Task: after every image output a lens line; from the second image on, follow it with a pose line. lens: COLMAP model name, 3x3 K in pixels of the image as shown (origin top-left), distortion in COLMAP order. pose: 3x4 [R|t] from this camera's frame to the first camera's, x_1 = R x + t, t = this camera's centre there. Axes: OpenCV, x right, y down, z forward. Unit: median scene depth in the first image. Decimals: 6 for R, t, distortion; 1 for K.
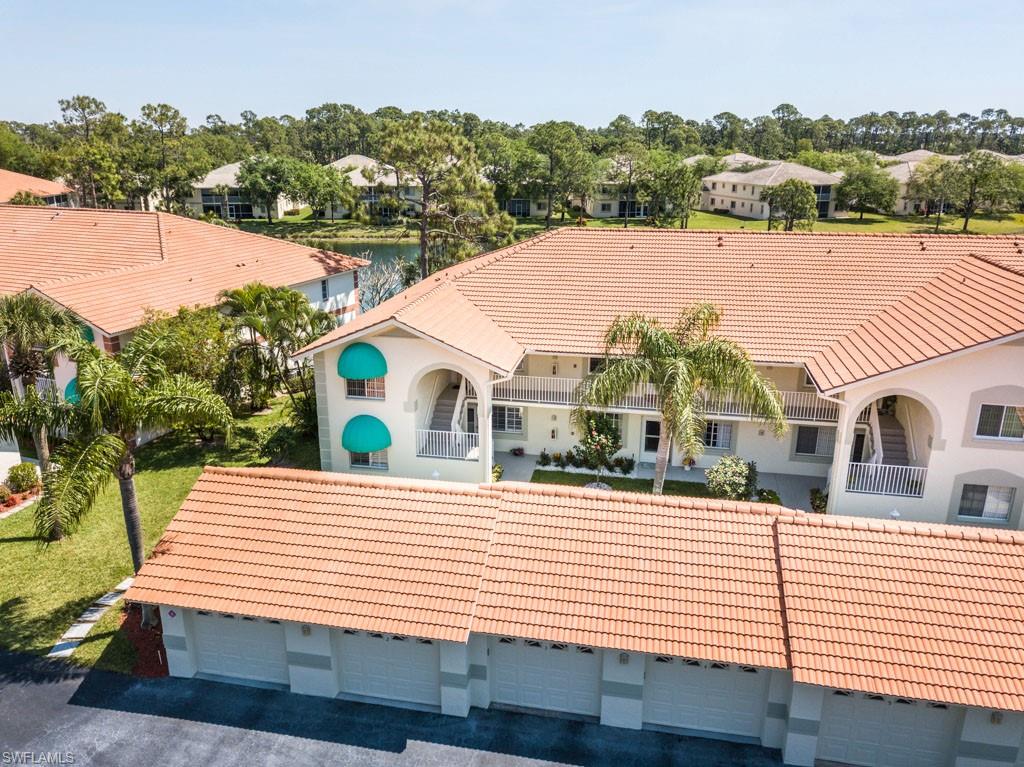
lens RADIAL K [[793.7, 0, 504.3], [0, 793.7, 384.0], [0, 0, 1]] dist [0.000758, -0.004516]
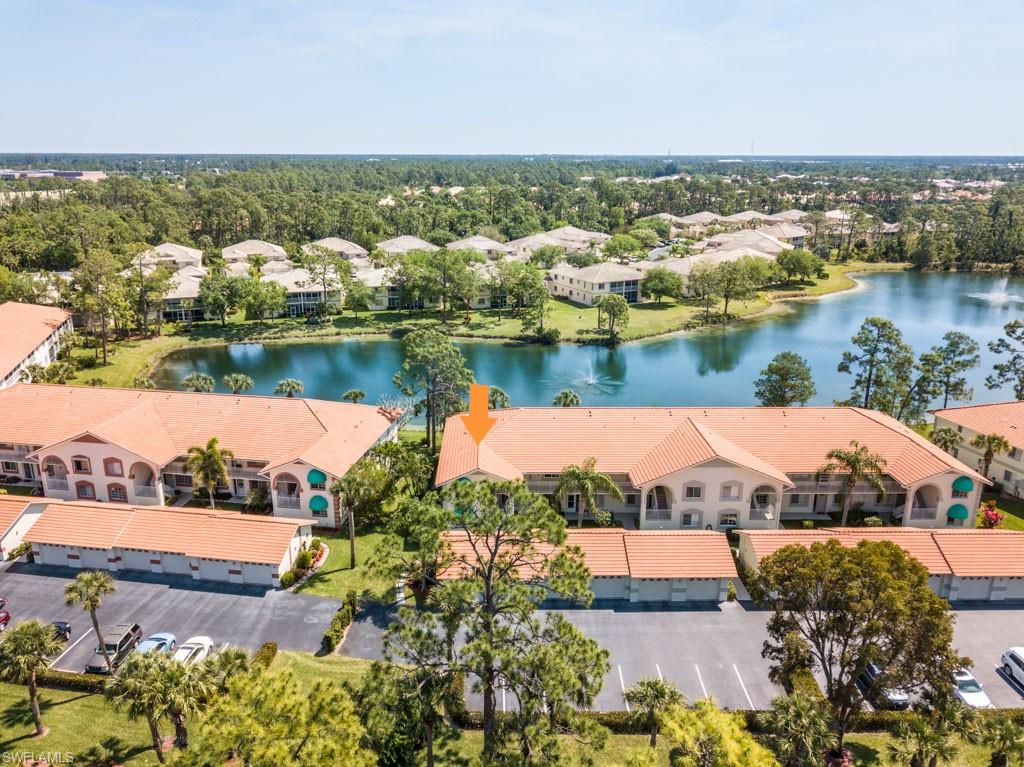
lens RADIAL K [[793.7, 0, 504.3], [0, 793.7, 384.0], [0, 0, 1]] dist [0.000758, -0.004516]
pose [[0.977093, -0.057948, 0.204773, -0.540649], [0.061110, 0.998089, -0.009147, -0.315026], [-0.203851, 0.021451, 0.978767, -1.483578]]
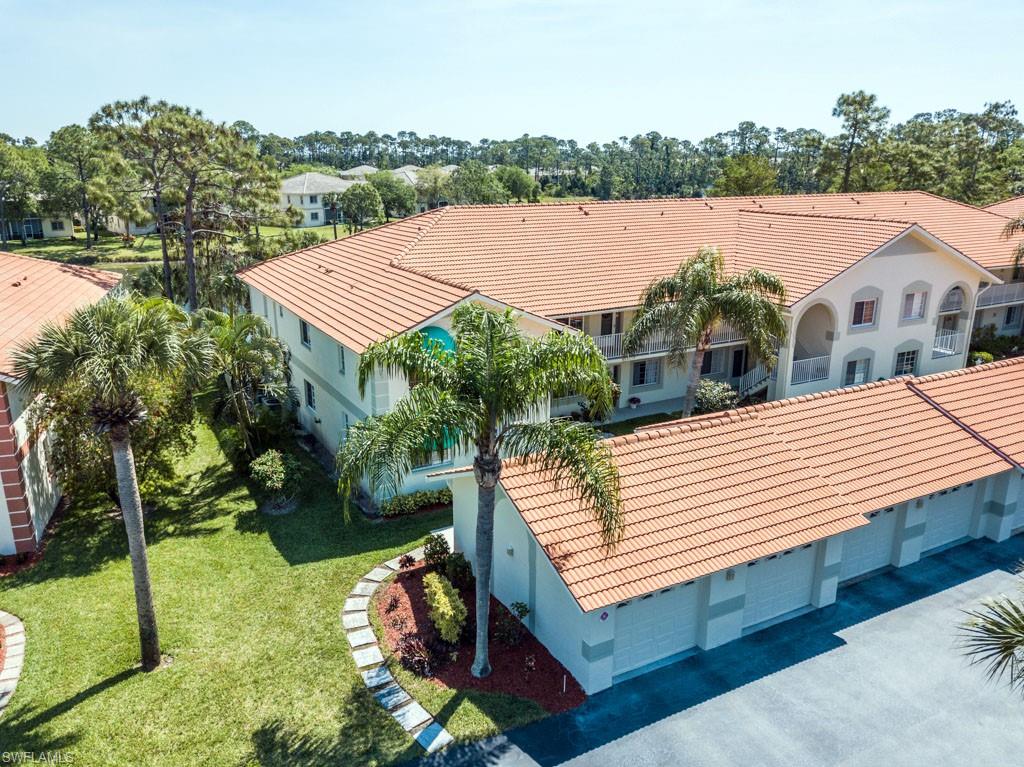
lens RADIAL K [[793.7, 0, 504.3], [0, 793.7, 384.0], [0, 0, 1]] dist [0.000758, -0.004516]
pose [[0.766255, -0.175602, 0.618075, -0.664661], [0.191914, 0.980569, 0.040666, -0.007600], [-0.613207, 0.087456, 0.785066, 0.250785]]
